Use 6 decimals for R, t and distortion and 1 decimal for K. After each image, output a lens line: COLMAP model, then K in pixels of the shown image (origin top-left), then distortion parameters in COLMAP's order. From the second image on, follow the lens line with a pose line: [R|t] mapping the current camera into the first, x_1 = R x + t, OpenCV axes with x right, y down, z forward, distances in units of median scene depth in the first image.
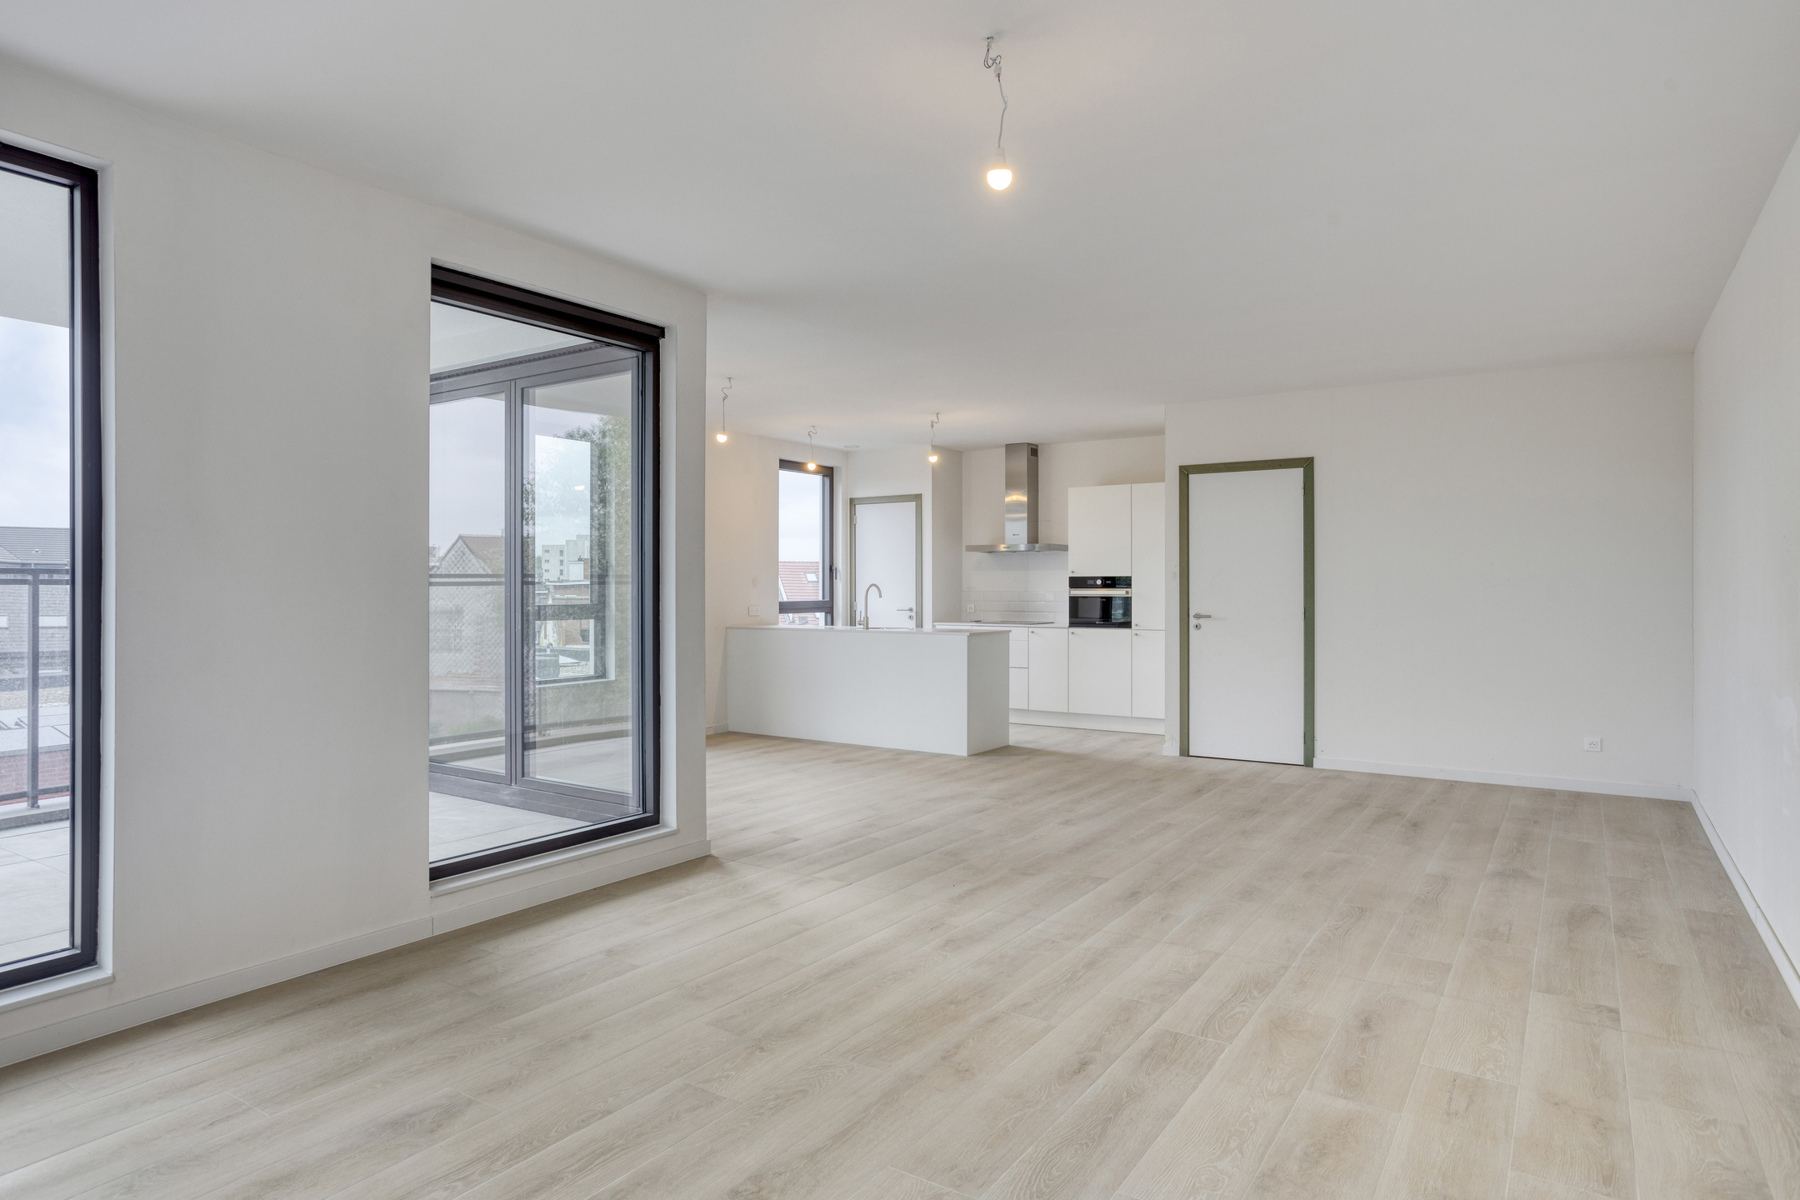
lens RADIAL K [[1030.7, 0, 900.0], [0, 1030.7, 600.0], [0, 0, 1]] dist [-0.000040, -0.000005]
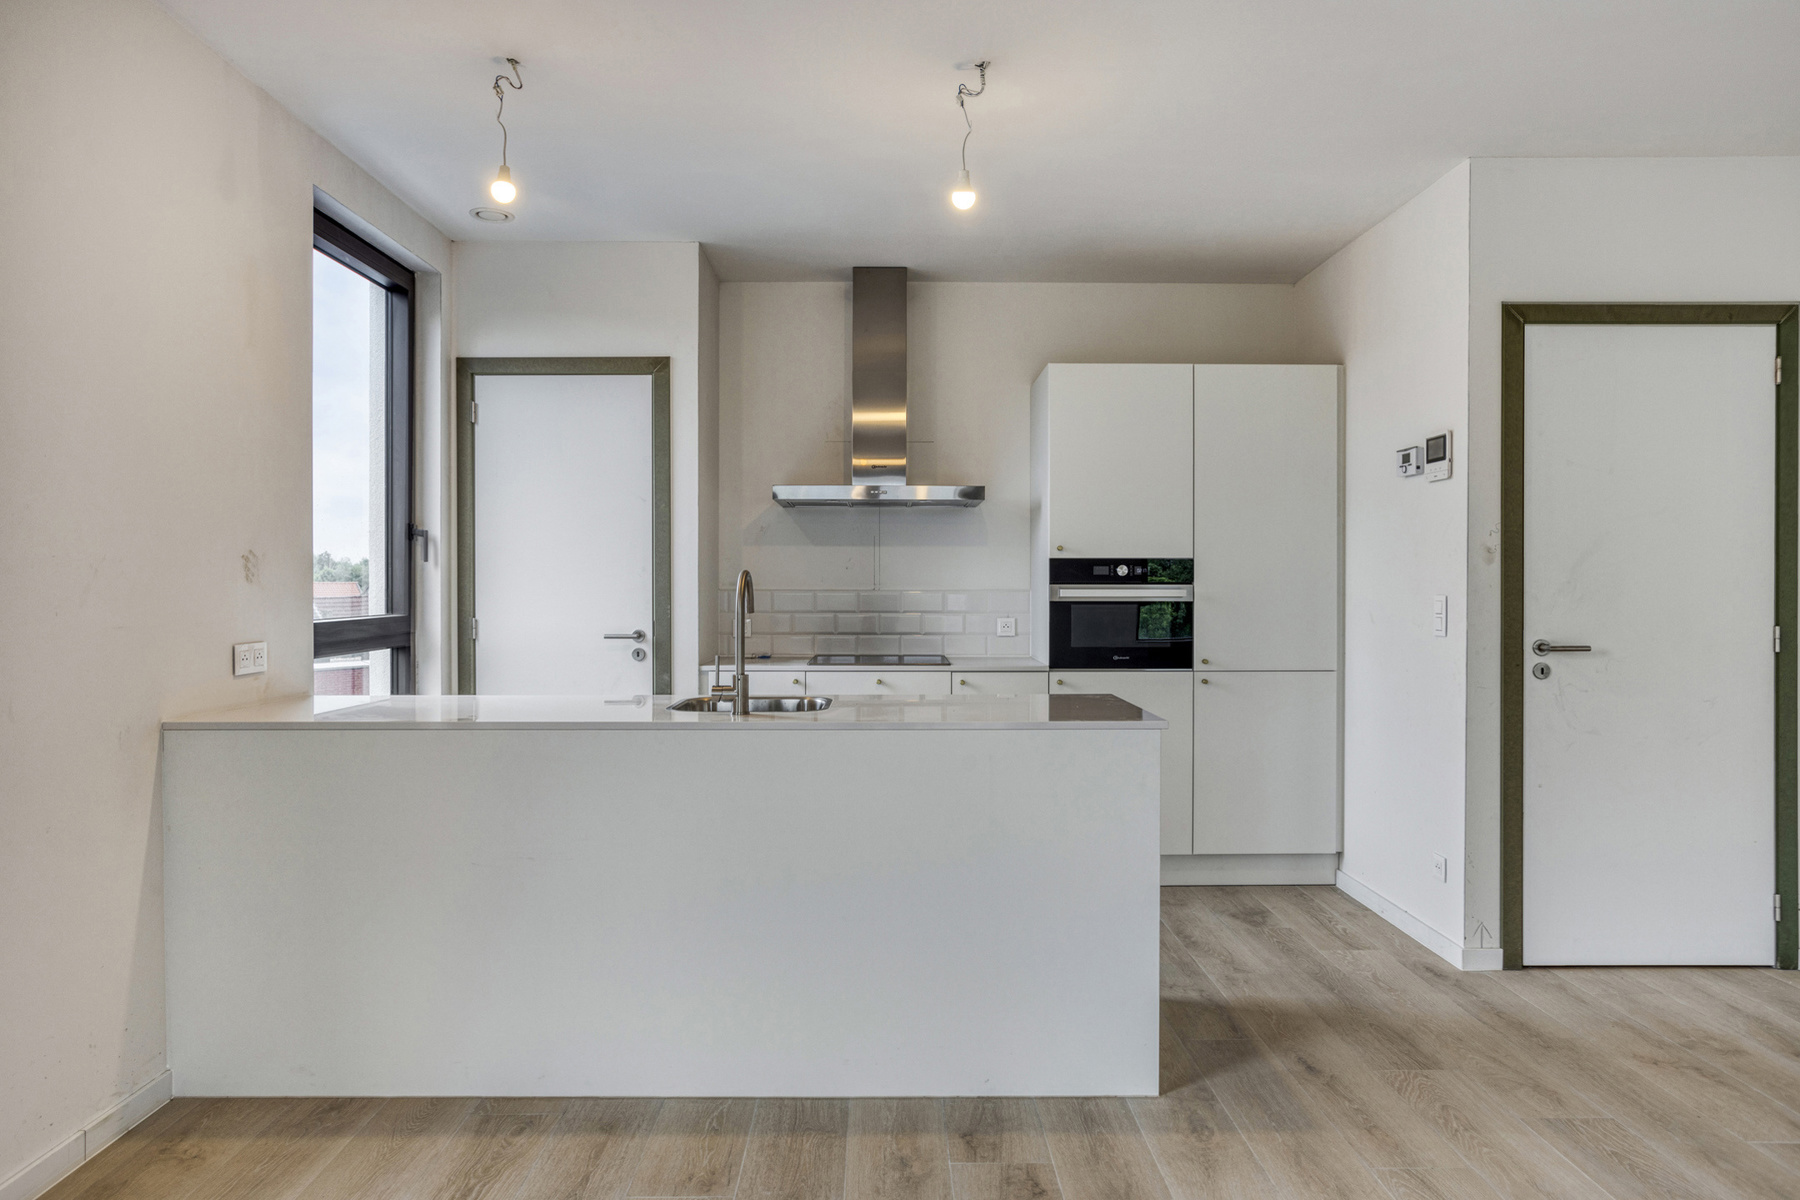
lens RADIAL K [[1108.9, 0, 900.0], [0, 1108.9, 600.0], [0, 0, 1]] dist [0.001692, 0.000780]
pose [[0.825519, -0.011360, 0.564260, -0.172479], [0.007477, 0.999930, 0.009192, -0.009347], [-0.564325, -0.003370, 0.825546, 0.637412]]
